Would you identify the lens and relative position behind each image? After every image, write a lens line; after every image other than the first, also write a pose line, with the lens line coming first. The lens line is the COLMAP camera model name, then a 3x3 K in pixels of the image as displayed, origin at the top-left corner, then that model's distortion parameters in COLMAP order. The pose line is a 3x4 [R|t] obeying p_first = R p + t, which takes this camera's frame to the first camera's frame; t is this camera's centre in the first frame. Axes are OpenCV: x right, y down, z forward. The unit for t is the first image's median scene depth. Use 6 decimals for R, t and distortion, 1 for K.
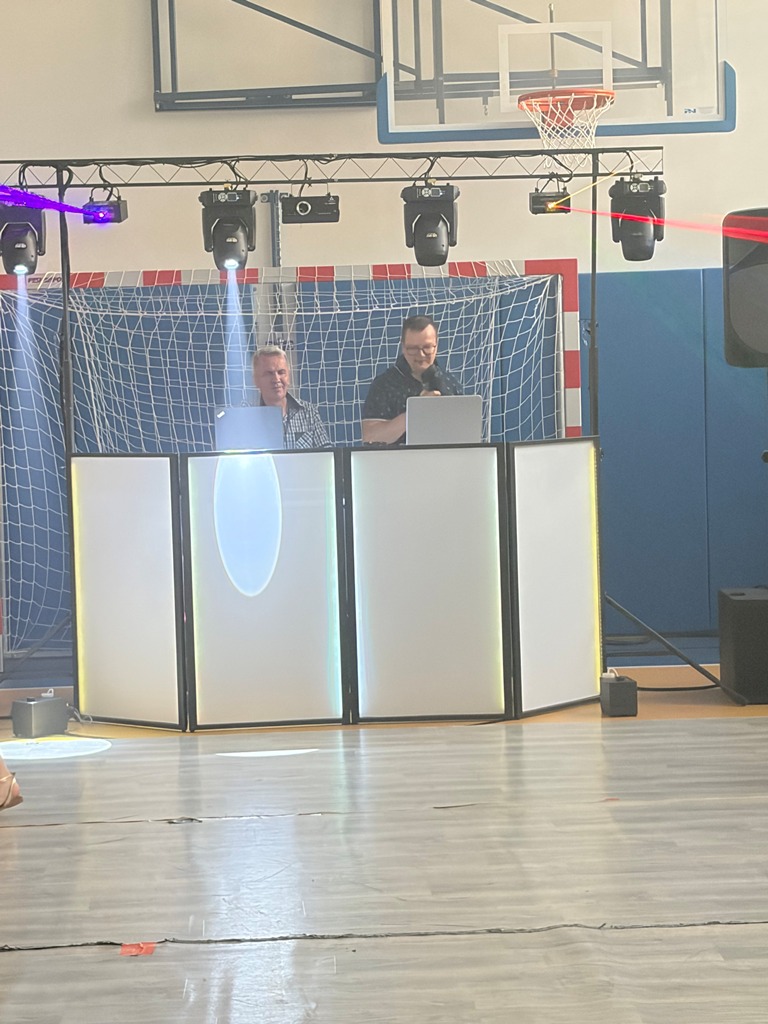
lens RADIAL K [[2349.9, 0, 382.9], [0, 2349.9, 511.9], [0, 0, 1]] dist [0.274762, 0.000000]
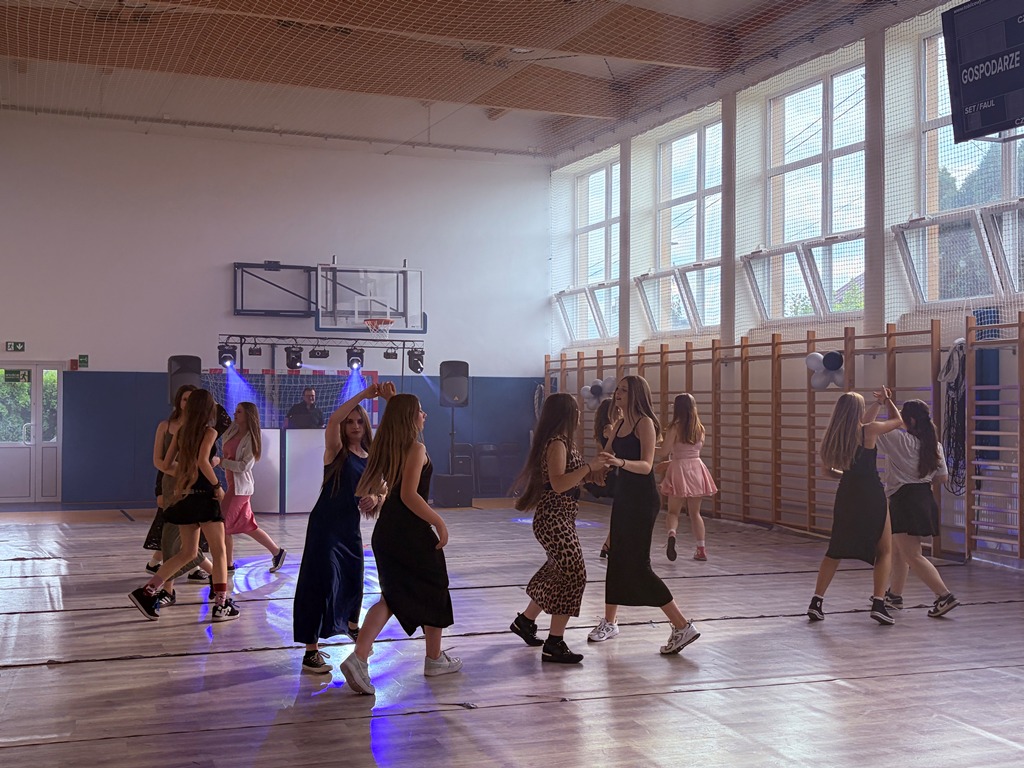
lens RADIAL K [[1336.1, 0, 496.3], [0, 1336.1, 370.4], [0, 0, 1]] dist [0.161360, 0.000000]
pose [[0.937146, 0.043578, 0.346206, -0.406261], [-0.010027, 0.995124, -0.098117, 0.067000], [-0.348794, 0.088478, 0.933013, -0.739249]]
